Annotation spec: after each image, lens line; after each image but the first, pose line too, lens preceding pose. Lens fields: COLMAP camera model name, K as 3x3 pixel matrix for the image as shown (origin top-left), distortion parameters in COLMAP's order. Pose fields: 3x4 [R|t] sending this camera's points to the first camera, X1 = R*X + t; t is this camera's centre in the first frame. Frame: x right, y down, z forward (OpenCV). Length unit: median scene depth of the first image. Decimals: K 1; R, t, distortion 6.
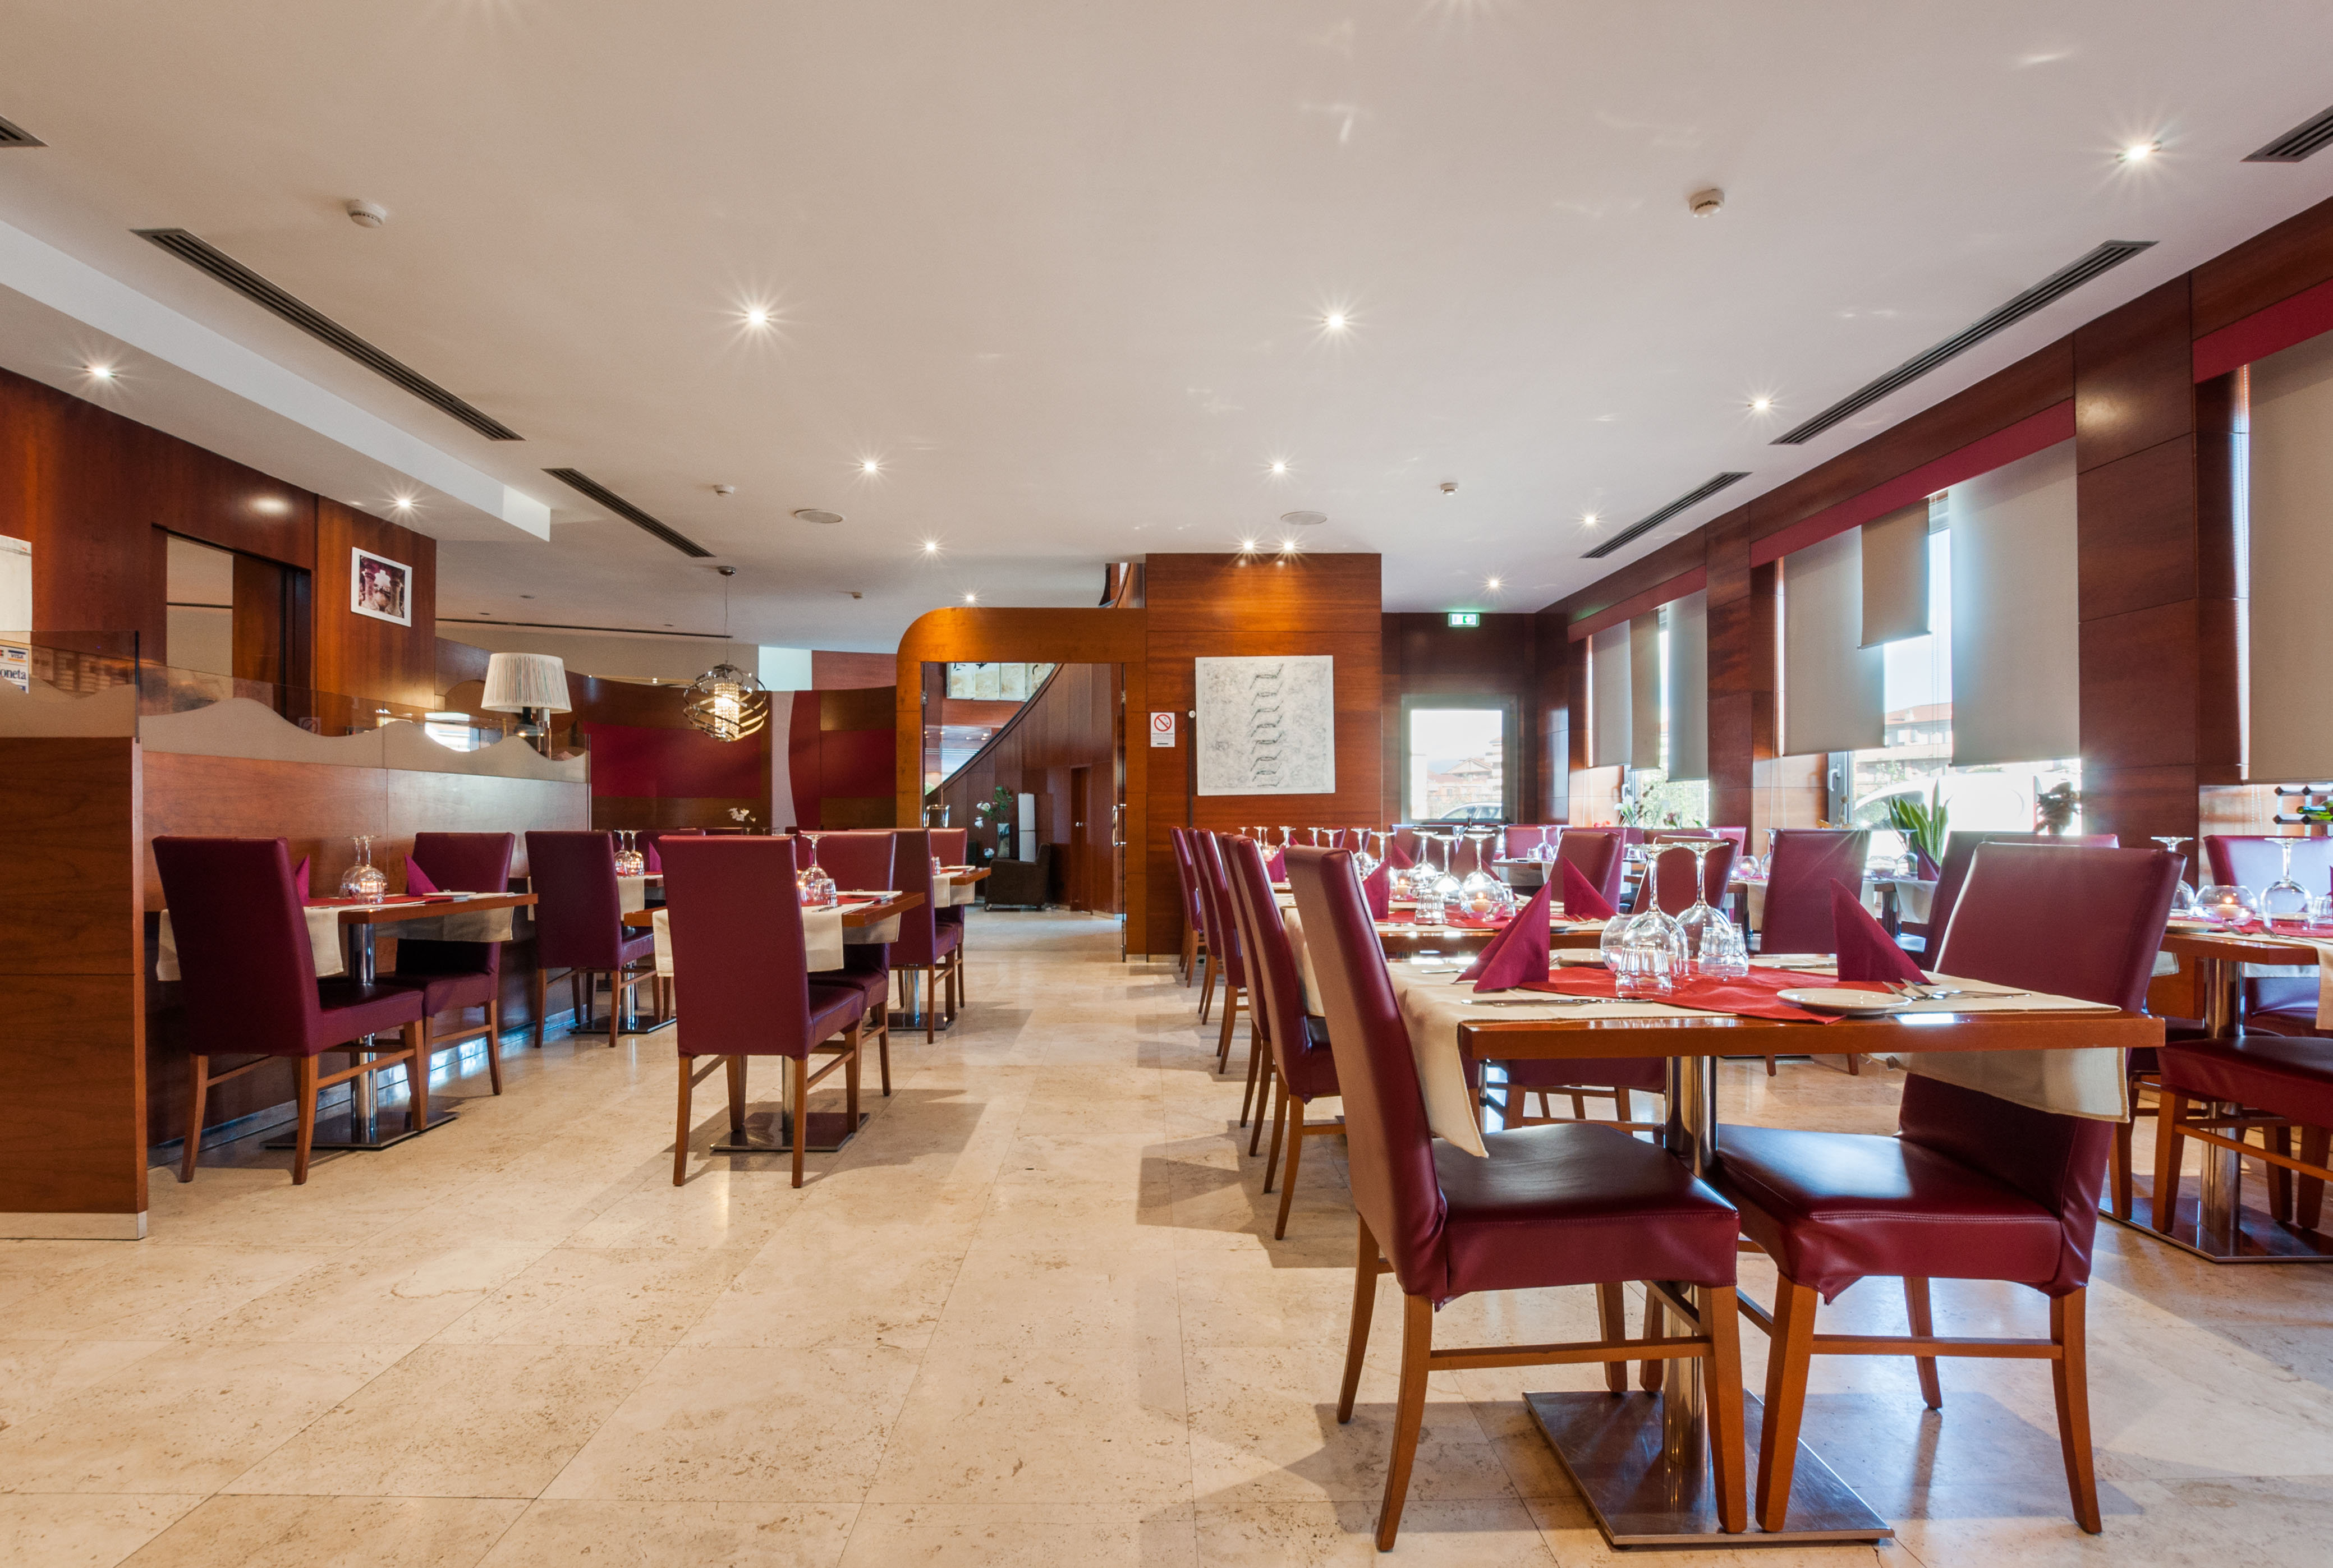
lens RADIAL K [[1118.9, 0, 1163.3], [0, 1118.9, 820.2], [0, 0, 1]] dist [-0.030139, 0.000409]
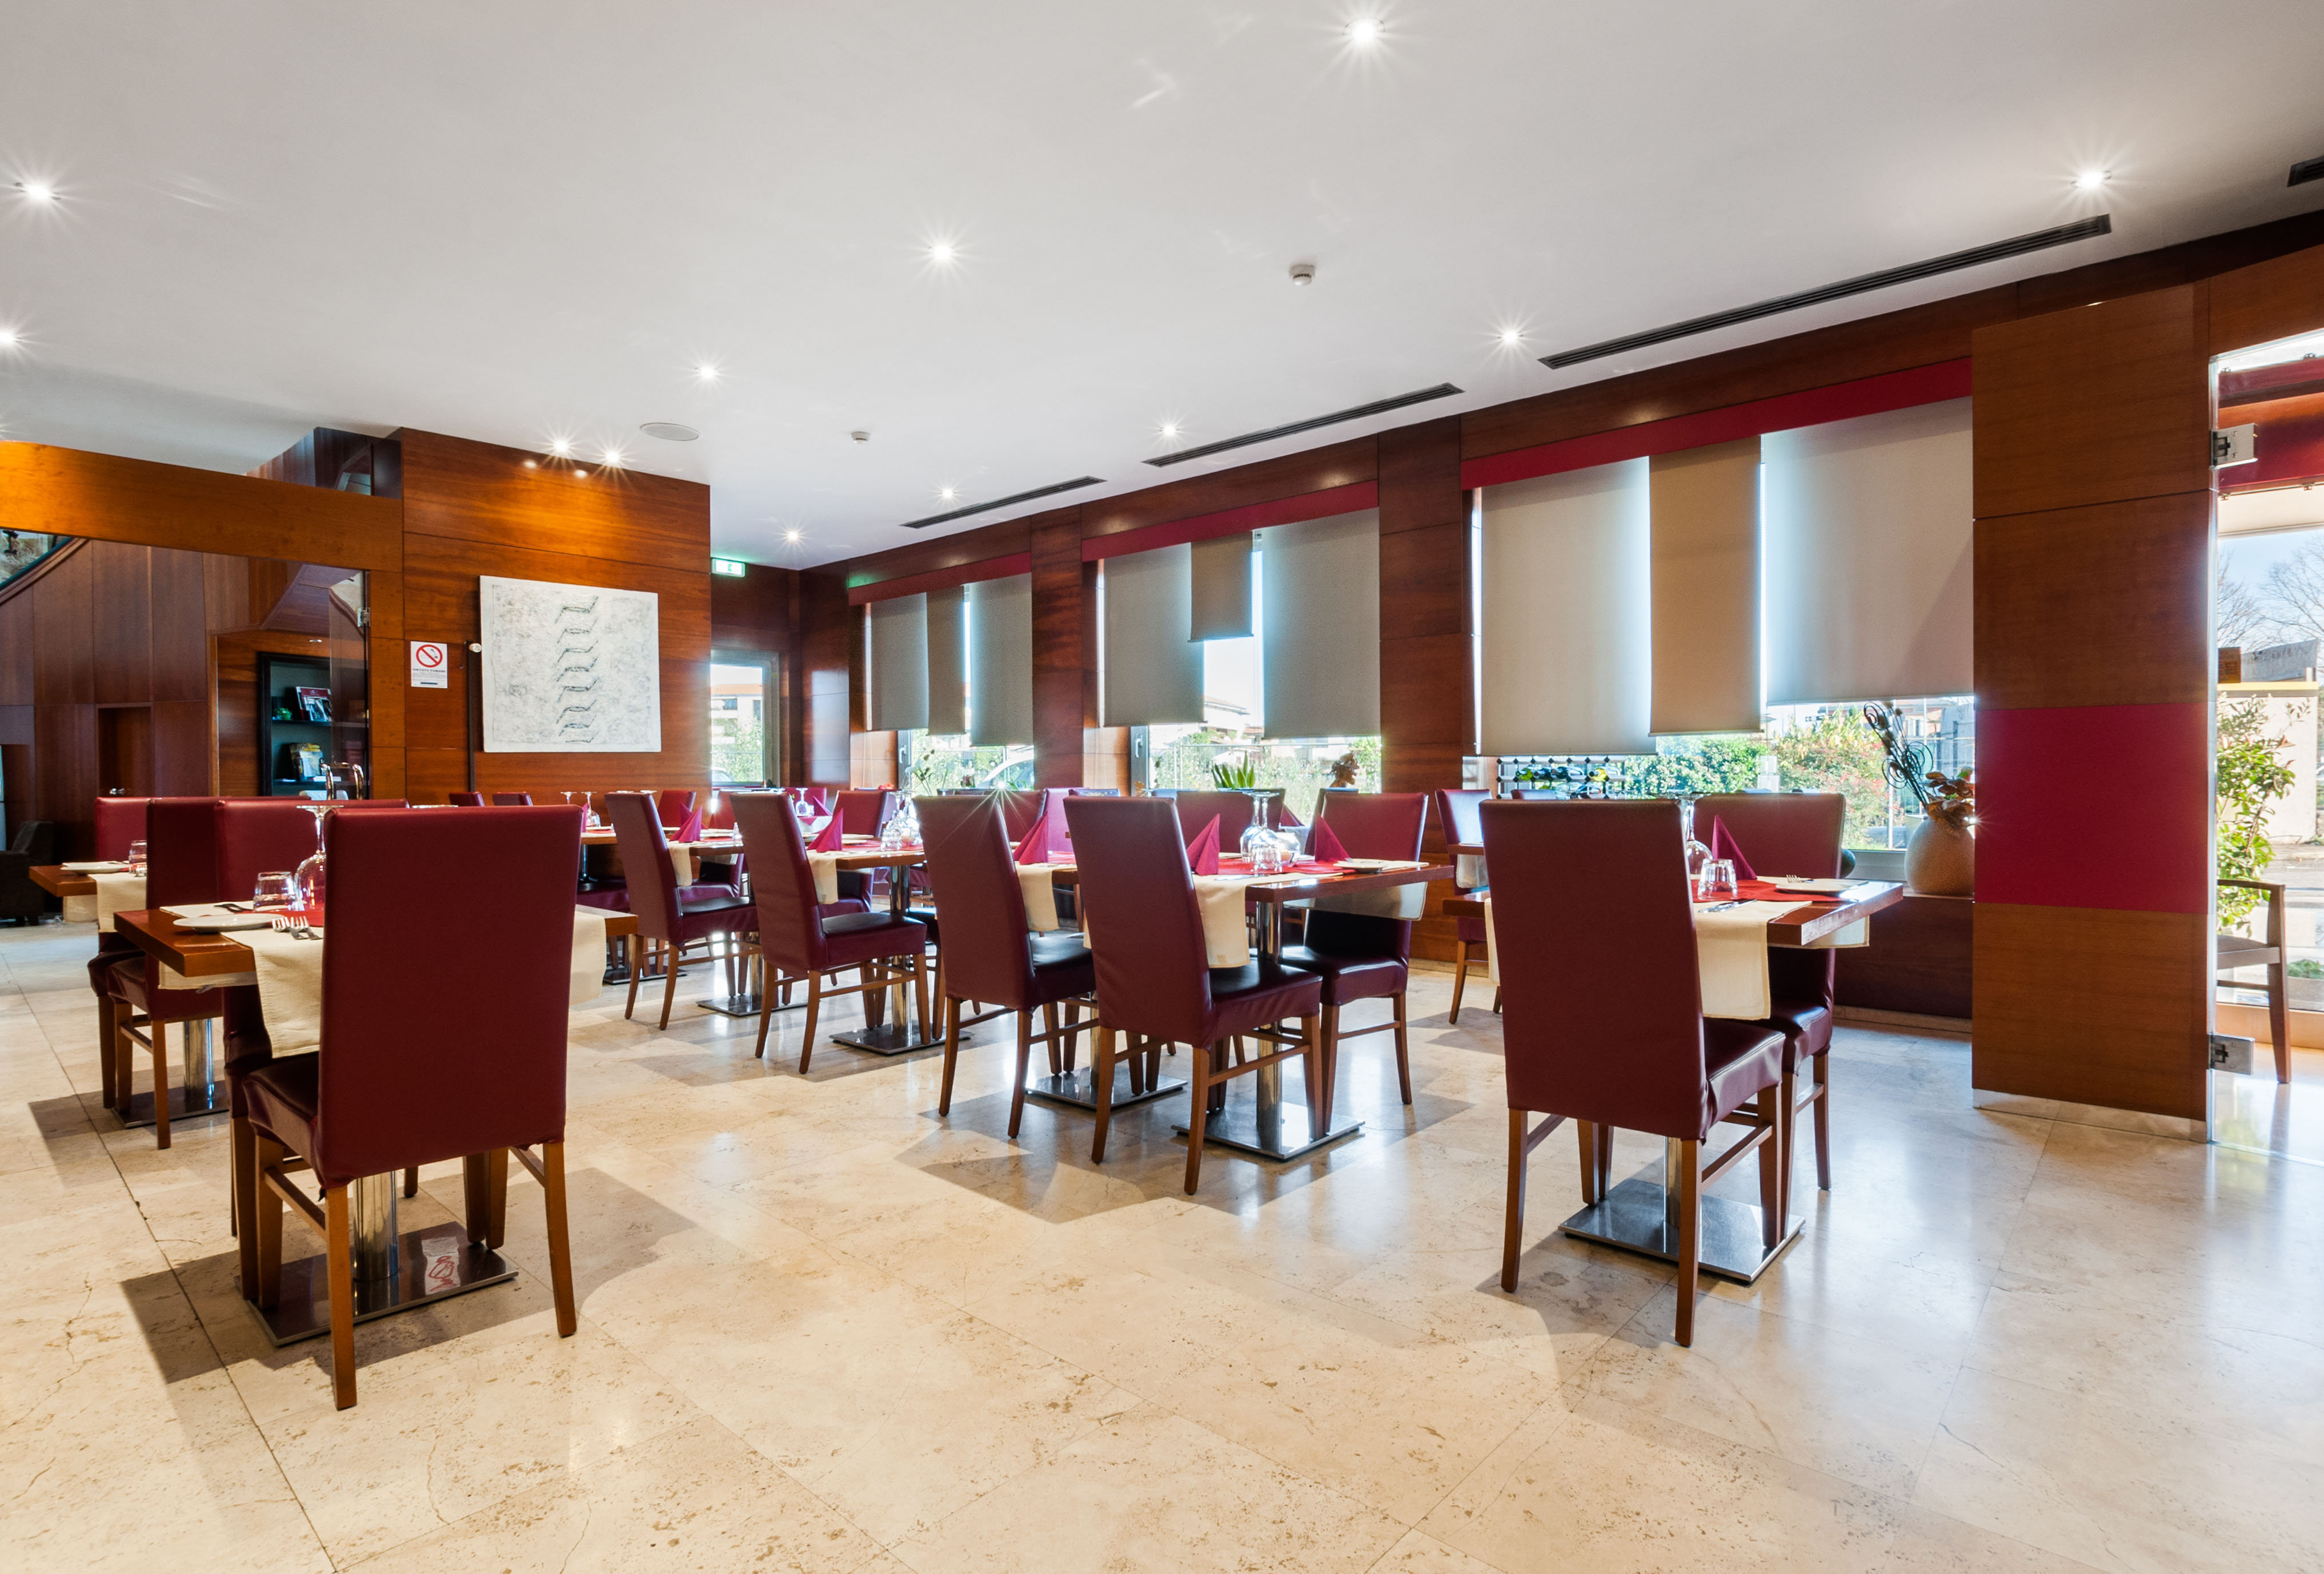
lens RADIAL K [[1143.2, 0, 1162.0], [0, 1143.2, 787.0], [0, 0, 1]] dist [-0.021233, 0.000154]
pose [[0.671810, -0.006117, 0.740699, -0.240636], [0.004225, 0.999981, 0.004427, 0.000820], [-0.740712, 0.000155, 0.671823, 0.115580]]
